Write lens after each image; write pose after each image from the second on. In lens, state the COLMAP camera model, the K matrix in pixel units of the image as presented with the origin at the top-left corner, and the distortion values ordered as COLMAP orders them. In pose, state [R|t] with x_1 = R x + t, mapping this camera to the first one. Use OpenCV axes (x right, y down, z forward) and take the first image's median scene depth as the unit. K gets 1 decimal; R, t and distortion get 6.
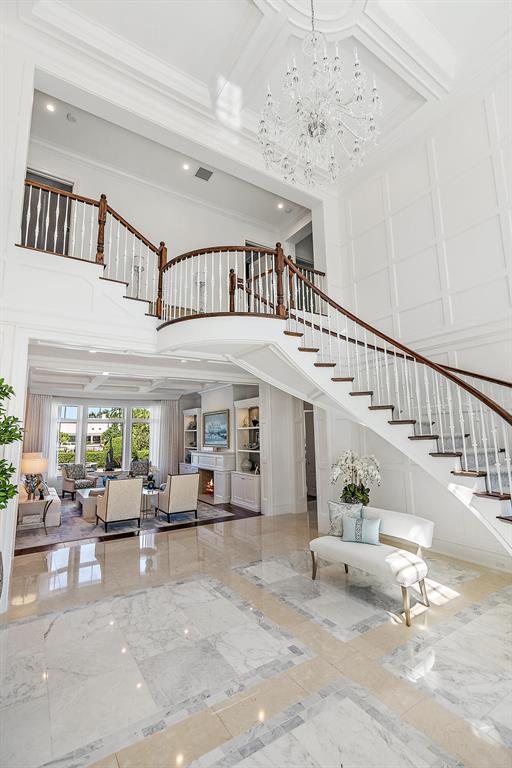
lens RADIAL K [[350.7, 0, 265.8], [0, 350.7, 349.8], [0, 0, 1]] dist [-0.008268, 0.004108]
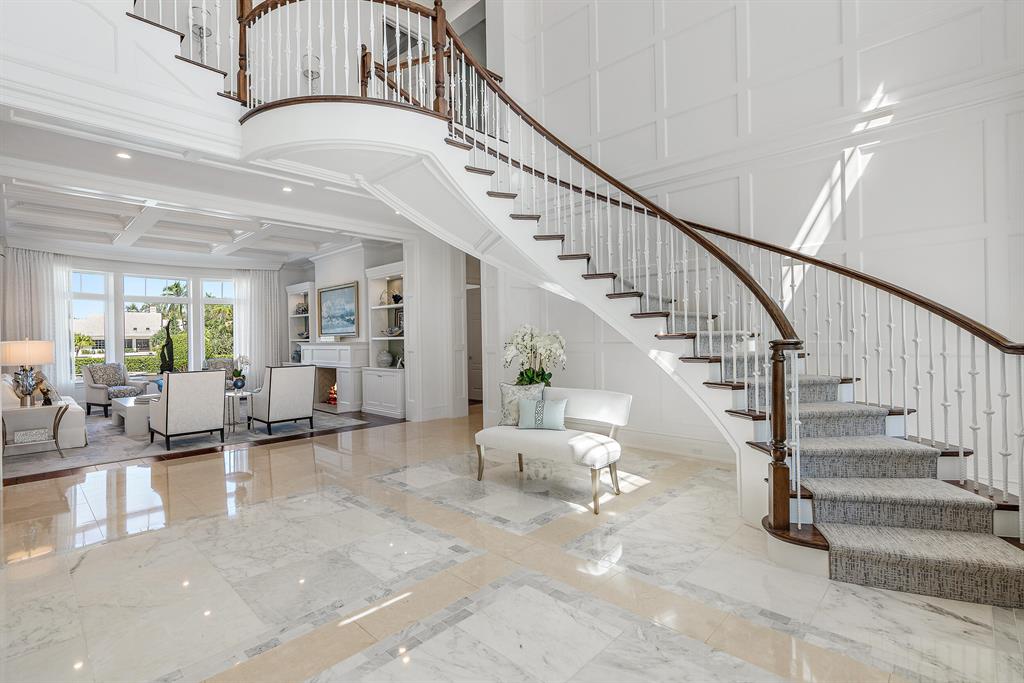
lens RADIAL K [[467.6, 0, 505.9], [0, 467.6, 336.5], [0, 0, 1]] dist [-0.008268, 0.004108]
pose [[0.975837, 0.002739, 0.218482, -0.029666], [-0.033321, 0.990091, 0.136416, 0.198372], [-0.215944, -0.140399, 0.966259, 0.043364]]
